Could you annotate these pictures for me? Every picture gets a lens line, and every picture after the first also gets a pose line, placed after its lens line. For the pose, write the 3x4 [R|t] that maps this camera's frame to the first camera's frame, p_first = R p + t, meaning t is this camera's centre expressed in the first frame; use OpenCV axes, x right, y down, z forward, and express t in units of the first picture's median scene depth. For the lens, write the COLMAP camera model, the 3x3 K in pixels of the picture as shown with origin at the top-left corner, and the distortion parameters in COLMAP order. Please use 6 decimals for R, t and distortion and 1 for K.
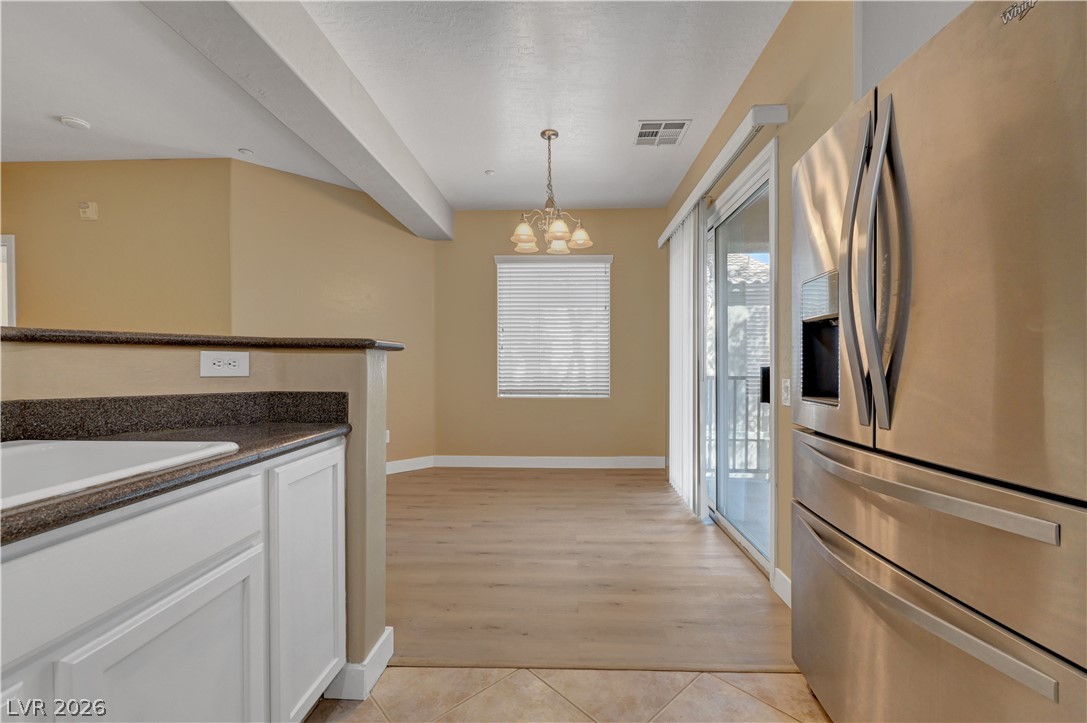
lens RADIAL K [[454.3, 0, 543.3], [0, 454.3, 365.7], [0, 0, 1]] dist [-0.000475, 0.000061]
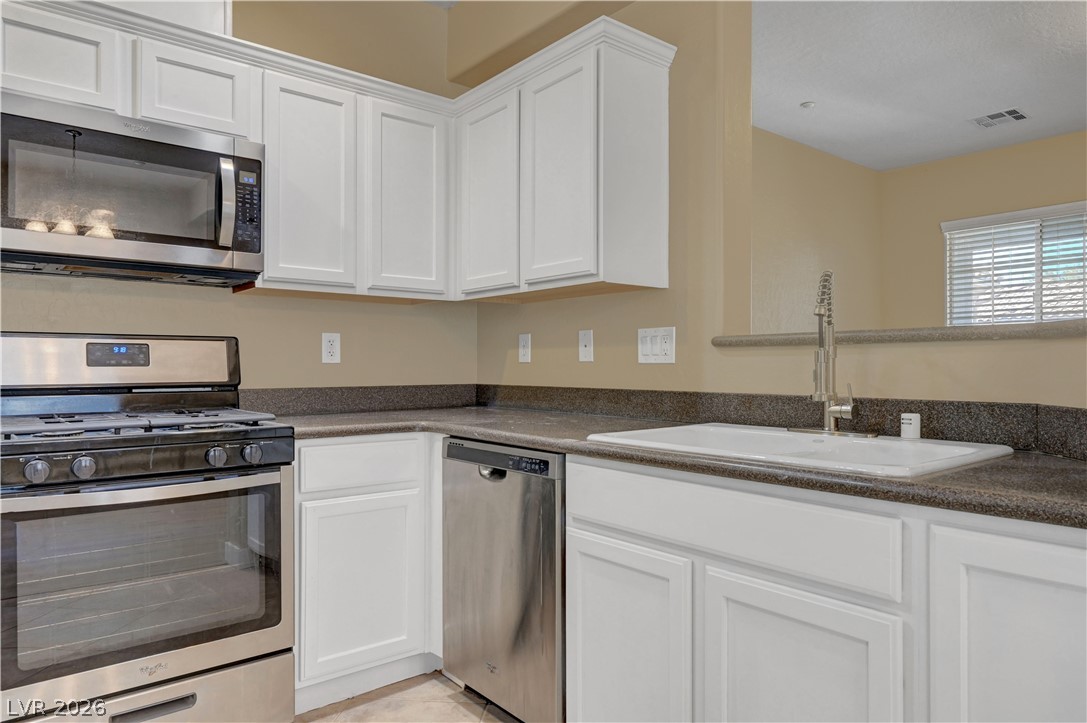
lens RADIAL K [[698.9, 0, 532.6], [0, 698.9, 364.0], [0, 0, 1]] dist [-0.002788, -0.001251]
pose [[-0.748971, 0.001713, -0.662600, 0.361324], [-0.002475, 0.999982, 0.005382, -0.006142], [0.662598, 0.005671, -0.748954, 0.962074]]
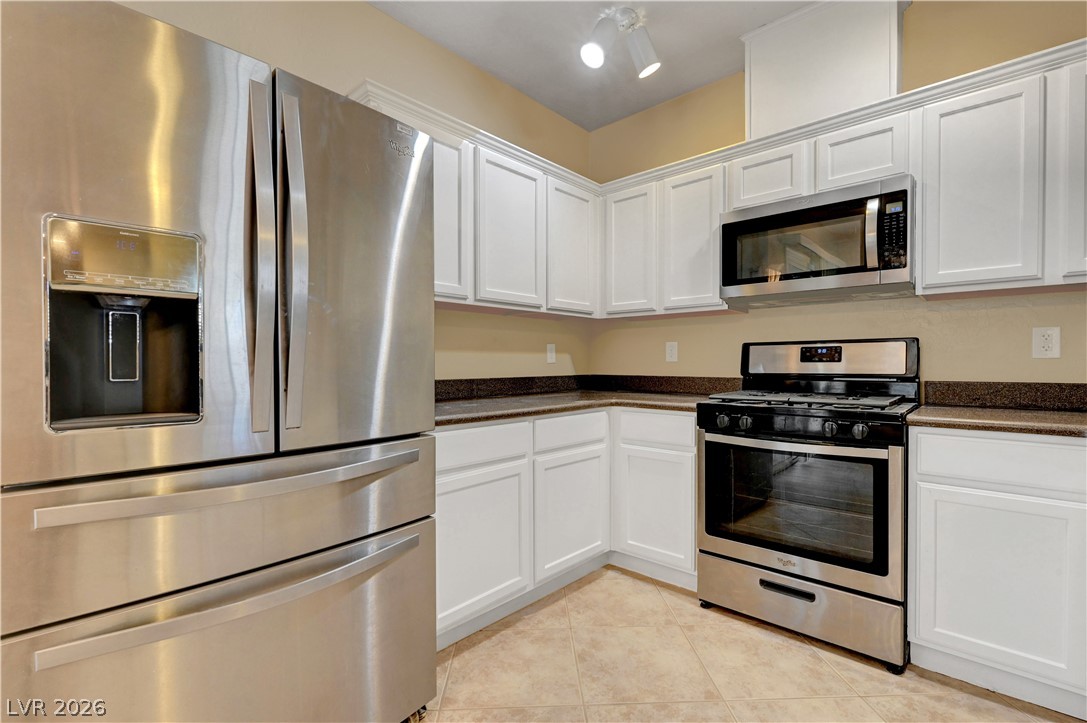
lens RADIAL K [[479.1, 0, 559.1], [0, 479.1, 366.4], [0, 0, 1]] dist [0.000385, 0.000239]
pose [[-0.786930, 0.000706, 0.617042, -0.246073], [0.010685, 0.999865, 0.012484, -0.005387], [-0.616950, 0.016418, -0.786831, 0.968425]]
